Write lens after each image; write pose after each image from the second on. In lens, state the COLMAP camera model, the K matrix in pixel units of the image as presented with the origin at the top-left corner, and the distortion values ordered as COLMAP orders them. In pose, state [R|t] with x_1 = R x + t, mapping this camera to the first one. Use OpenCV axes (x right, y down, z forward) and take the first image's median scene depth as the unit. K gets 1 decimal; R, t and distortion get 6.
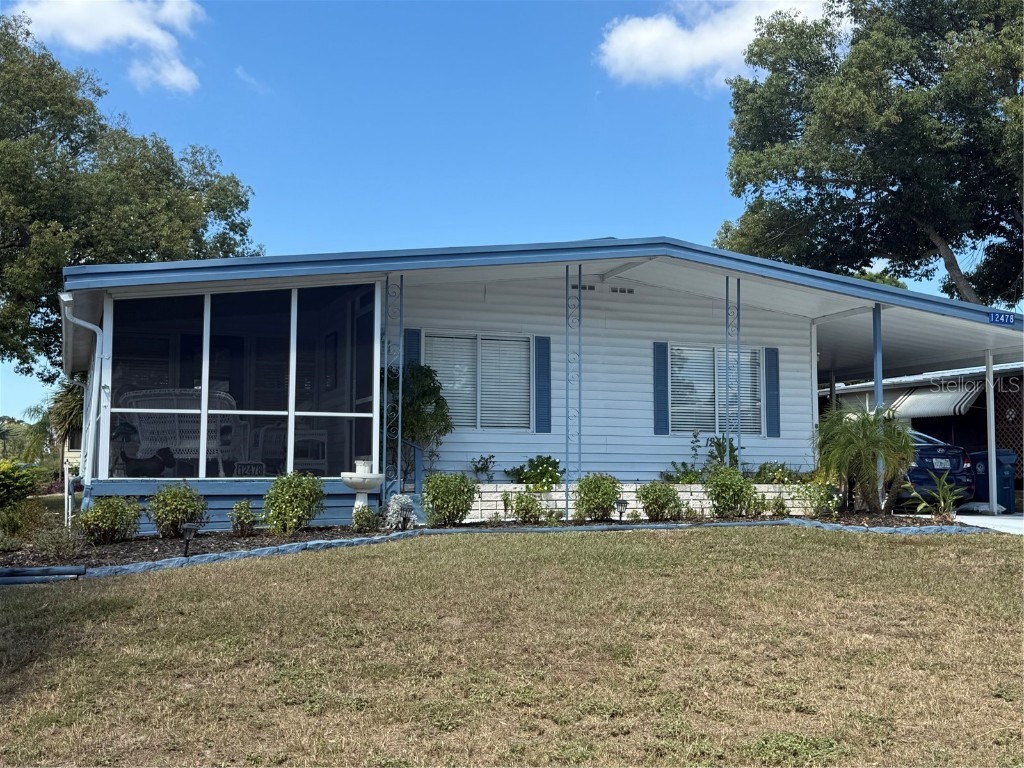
lens RADIAL K [[1113.5, 0, 512.0], [0, 1113.5, 384.0], [0, 0, 1]] dist [0.060816, -0.018234]
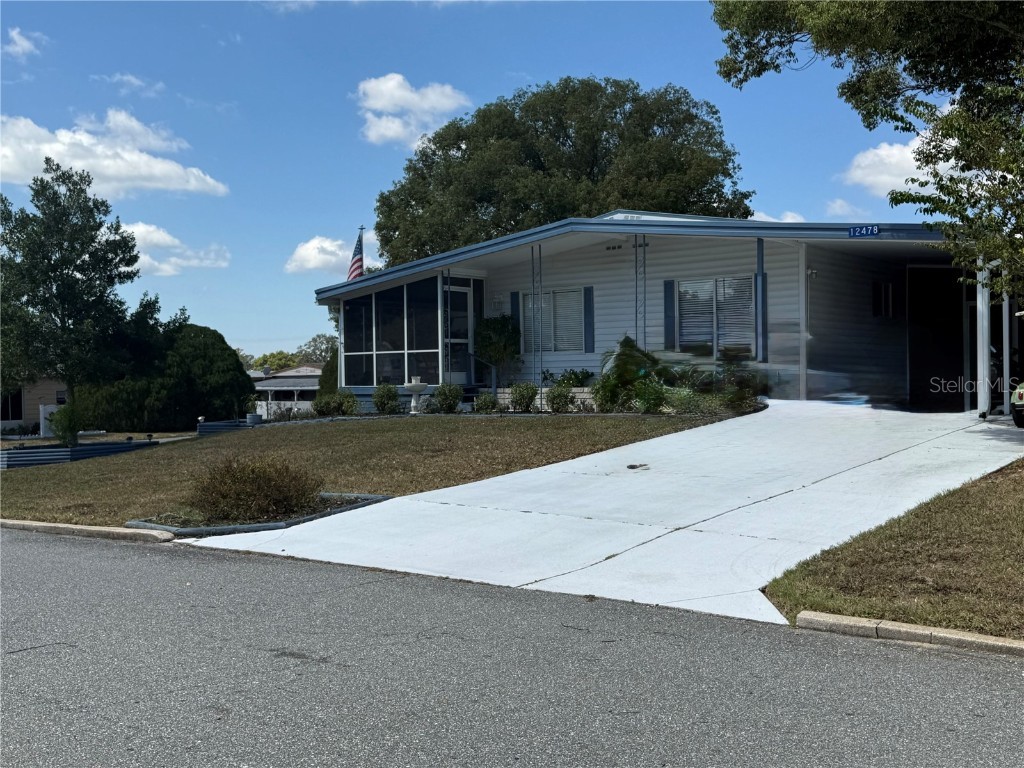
lens RADIAL K [[1090.8, 0, 511.7], [0, 1090.8, 425.8], [0, 0, 1]] dist [0.002522, -0.006296]
pose [[0.511323, 0.026957, -0.858966, 1.224507], [0.086627, 0.992800, 0.082724, 0.011555], [0.855011, -0.116709, 0.505307, 0.173188]]
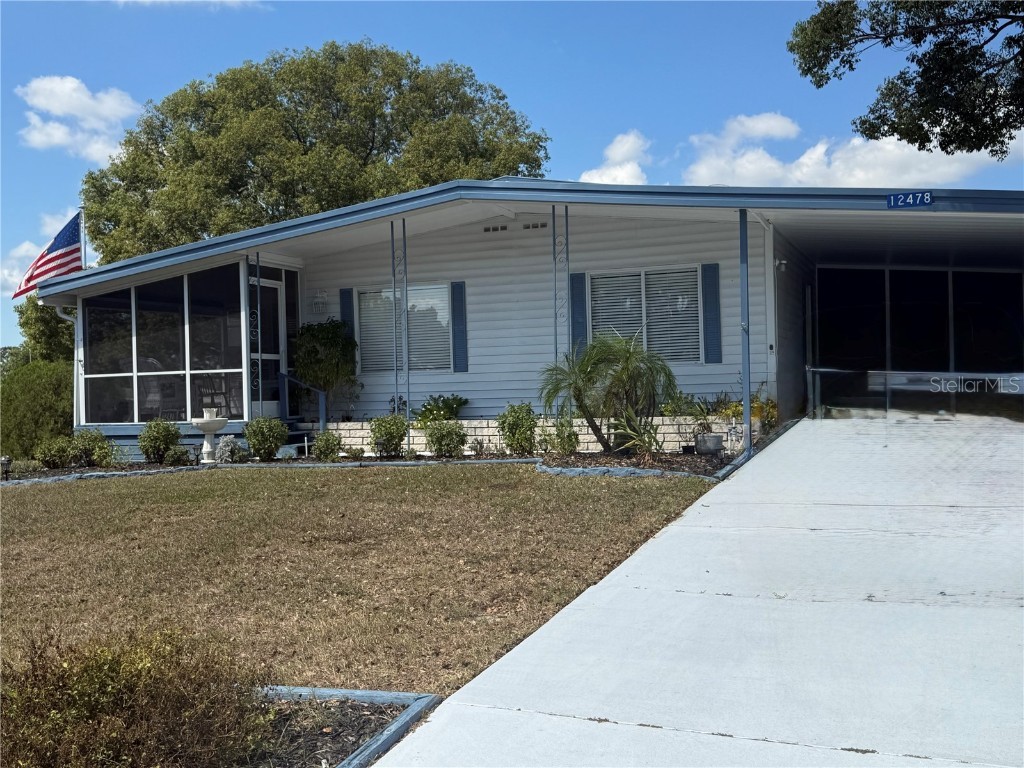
lens RADIAL K [[1113.5, 0, 512.0], [0, 1113.5, 384.0], [0, 0, 1]] dist [0.060816, -0.018234]
pose [[0.731909, -0.029292, -0.680772, 0.796549], [0.084689, 0.995240, 0.048229, 0.007728], [0.676119, -0.092953, 0.730906, 0.252403]]
